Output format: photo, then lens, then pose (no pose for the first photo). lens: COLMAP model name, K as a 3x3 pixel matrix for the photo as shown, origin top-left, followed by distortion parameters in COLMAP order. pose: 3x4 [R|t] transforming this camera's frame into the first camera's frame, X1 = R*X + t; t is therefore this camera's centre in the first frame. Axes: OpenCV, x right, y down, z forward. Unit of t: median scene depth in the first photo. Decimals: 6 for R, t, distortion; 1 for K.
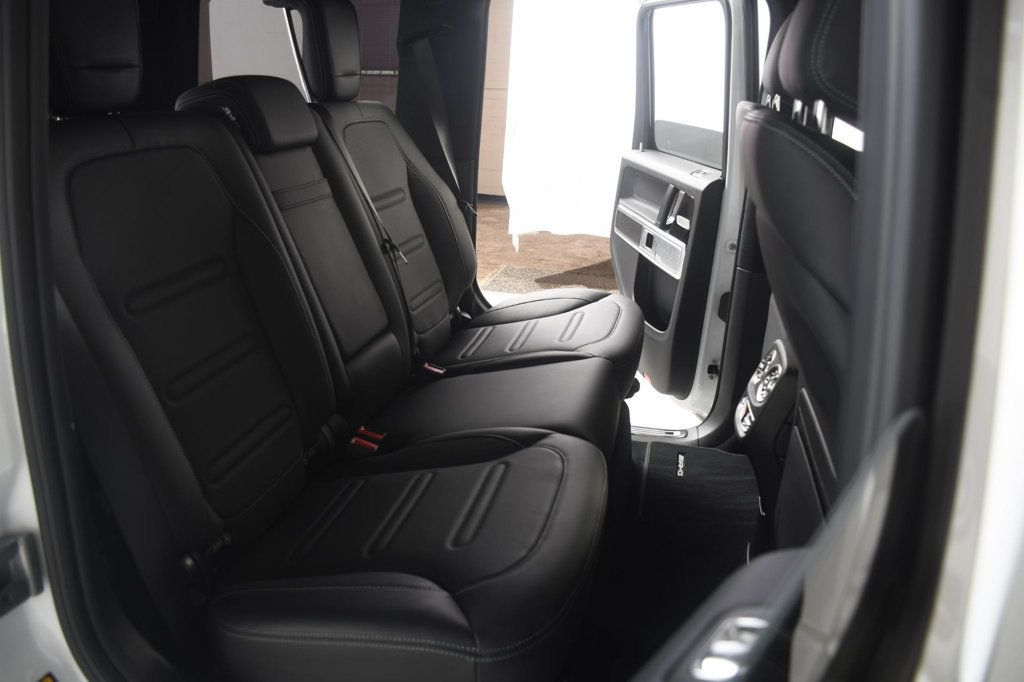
lens RADIAL K [[793.0, 0, 512.0], [0, 793.0, 341.0], [0, 0, 1]] dist [-0.165394, 0.110259]
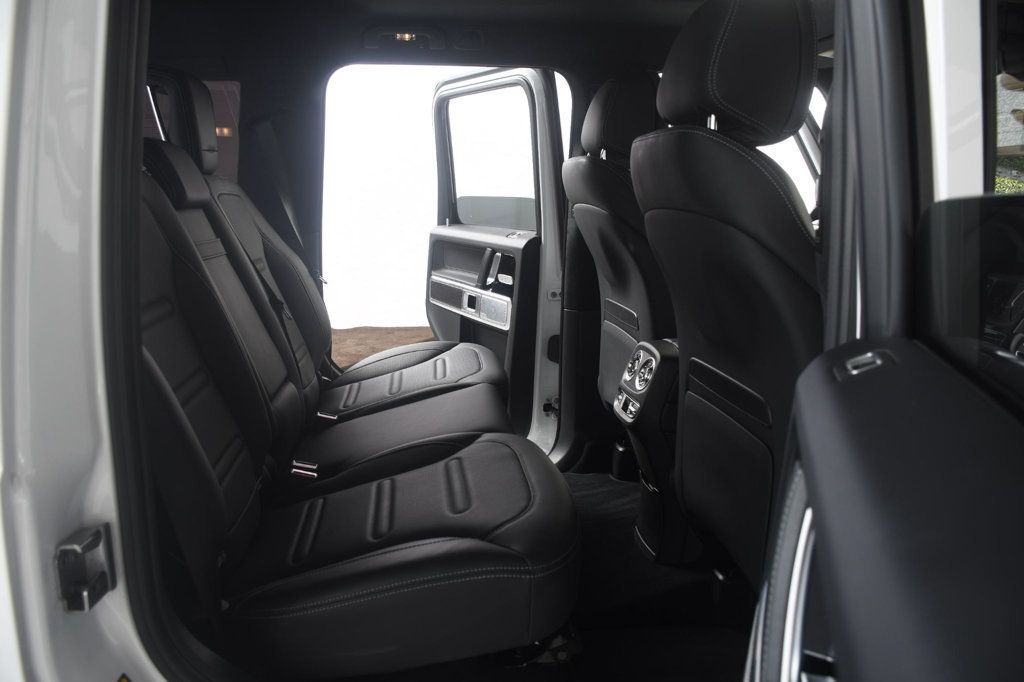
lens RADIAL K [[793.0, 0, 512.0], [0, 793.0, 341.0], [0, 0, 1]] dist [-0.165394, 0.110259]
pose [[0.942566, -0.091301, 0.321298, -0.148166], [0.135194, 0.983884, -0.117023, 0.070686], [-0.305436, 0.153740, 0.939720, -0.051678]]
